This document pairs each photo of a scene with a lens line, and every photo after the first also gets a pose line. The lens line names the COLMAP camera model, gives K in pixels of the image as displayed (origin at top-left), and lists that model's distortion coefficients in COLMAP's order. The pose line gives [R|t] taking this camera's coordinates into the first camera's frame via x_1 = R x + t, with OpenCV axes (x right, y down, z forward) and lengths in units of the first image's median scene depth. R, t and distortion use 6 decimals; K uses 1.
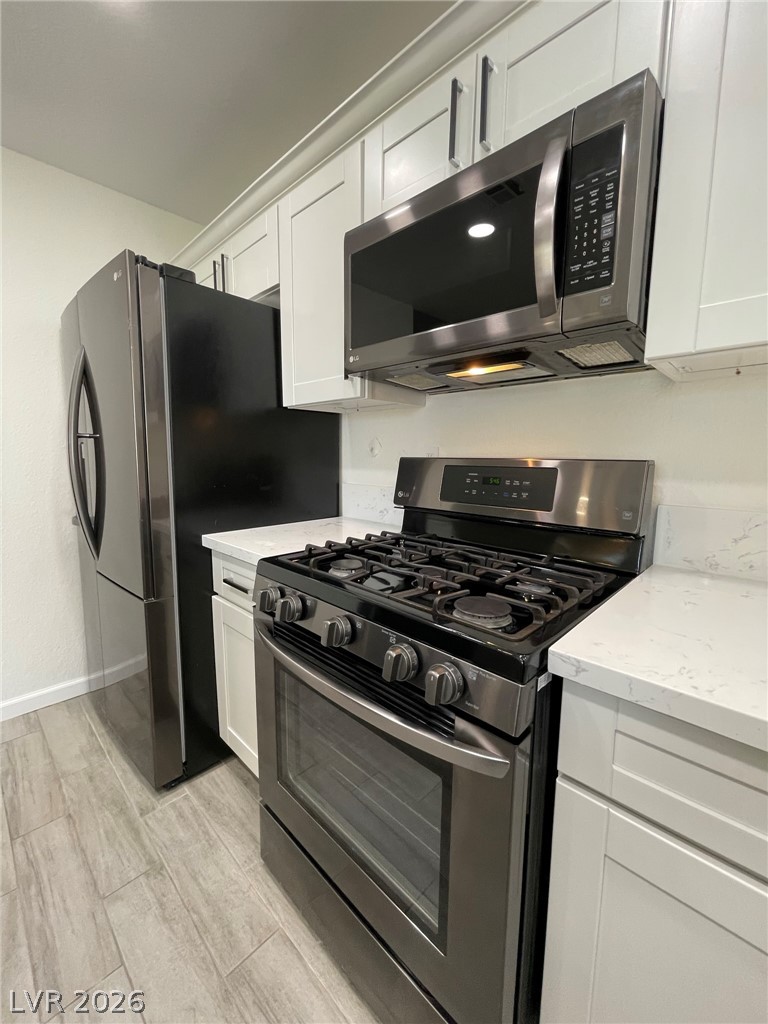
lens RADIAL K [[414.9, 0, 386.9], [0, 414.9, 505.5], [0, 0, 1]] dist [0.000978, -0.004190]
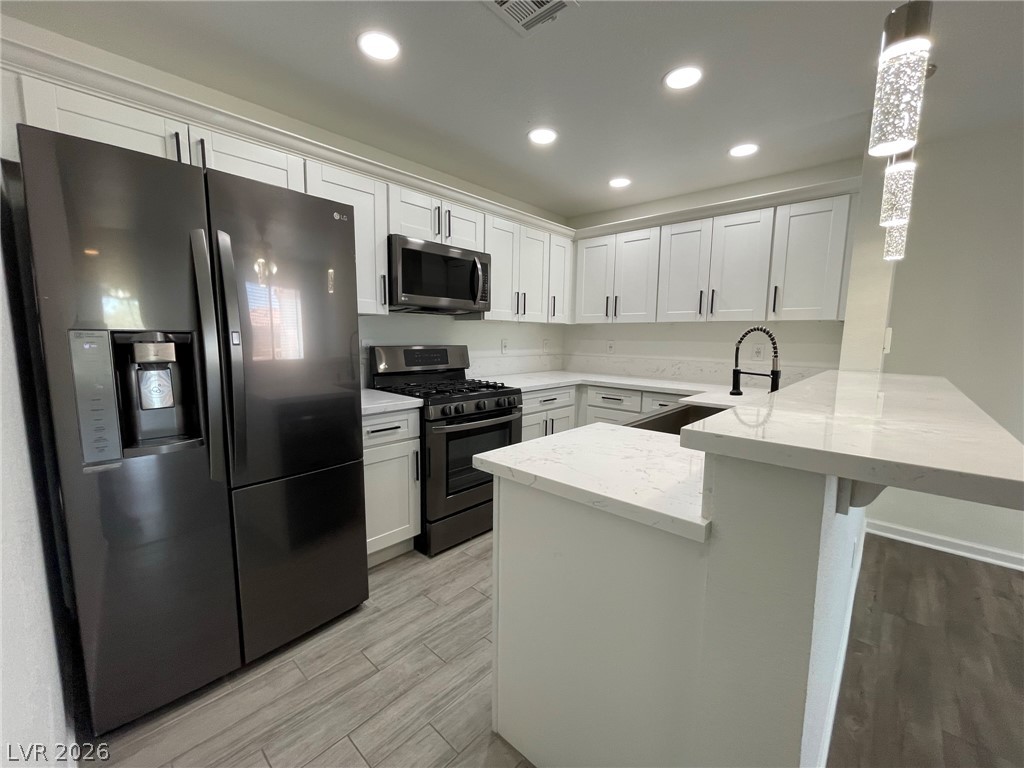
lens RADIAL K [[417.2, 0, 508.1], [0, 417.2, 387.0], [0, 0, 1]] dist [-0.003427, 0.000904]
pose [[-0.011930, -0.135074, 0.990764, -2.022796], [0.107358, 0.984934, 0.135572, -0.146393], [-0.994149, 0.107983, 0.002751, 0.520595]]
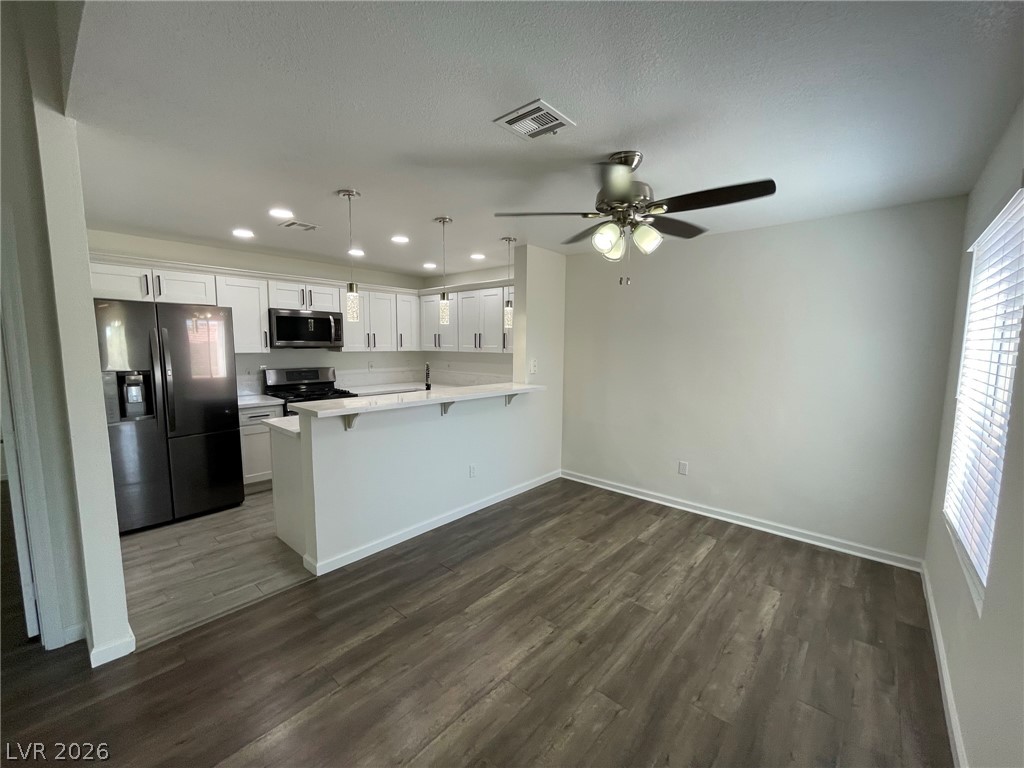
lens RADIAL K [[417.2, 0, 508.1], [0, 417.2, 387.0], [0, 0, 1]] dist [-0.003427, 0.000904]
pose [[-0.034280, -0.117661, 0.992462, -3.546385], [0.110929, 0.986462, 0.120782, -0.190469], [-0.993237, 0.114233, -0.020763, -0.792224]]
